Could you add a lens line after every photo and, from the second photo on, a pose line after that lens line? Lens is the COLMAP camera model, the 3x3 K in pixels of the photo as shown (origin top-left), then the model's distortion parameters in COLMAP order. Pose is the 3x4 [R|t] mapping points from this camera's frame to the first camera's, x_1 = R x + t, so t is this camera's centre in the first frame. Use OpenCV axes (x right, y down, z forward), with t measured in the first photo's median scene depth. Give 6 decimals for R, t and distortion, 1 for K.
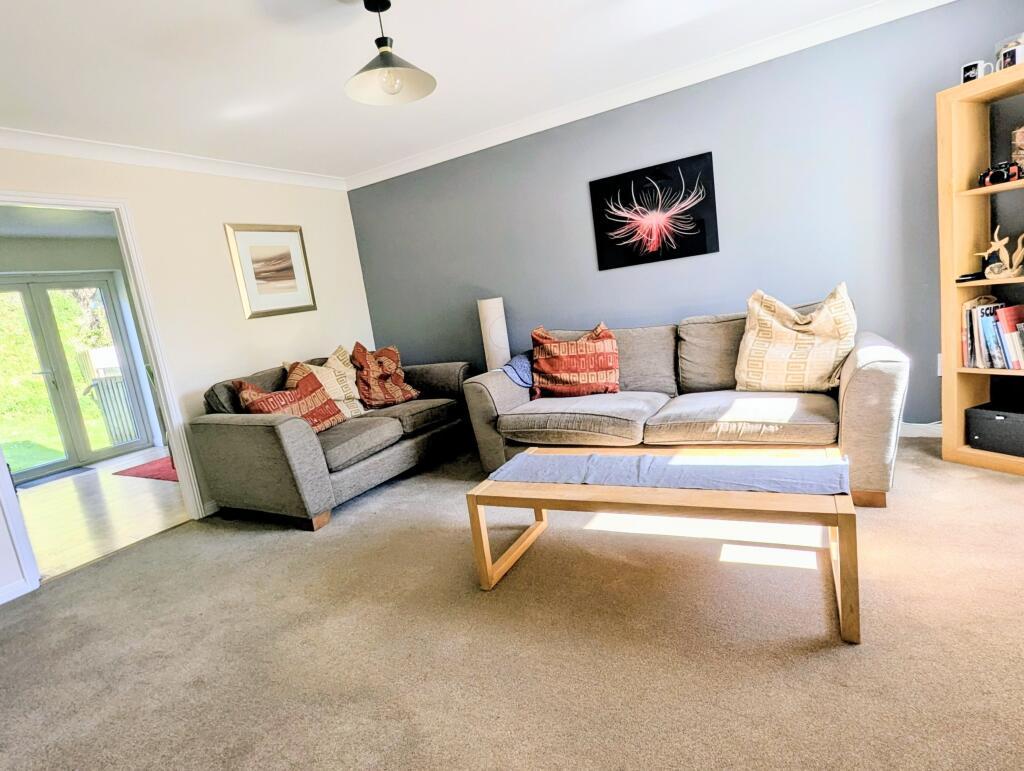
lens RADIAL K [[549.9, 0, 509.2], [0, 549.9, 385.0], [0, 0, 1]] dist [-0.003096, 0.001037]
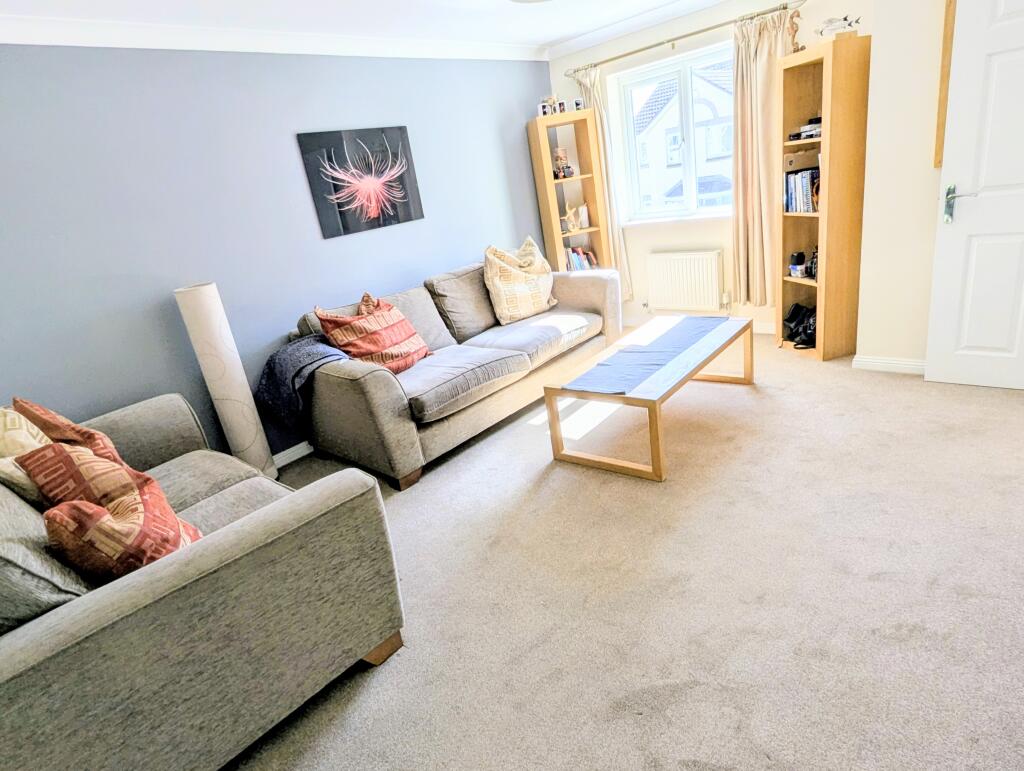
lens RADIAL K [[549.9, 0, 509.7], [0, 549.9, 381.8], [0, 0, 1]] dist [-0.003096, 0.001037]
pose [[0.224434, -0.221349, 0.949017, -0.696522], [0.293994, 0.943865, 0.150620, -0.045465], [-0.929084, 0.245201, 0.276911, 0.595901]]
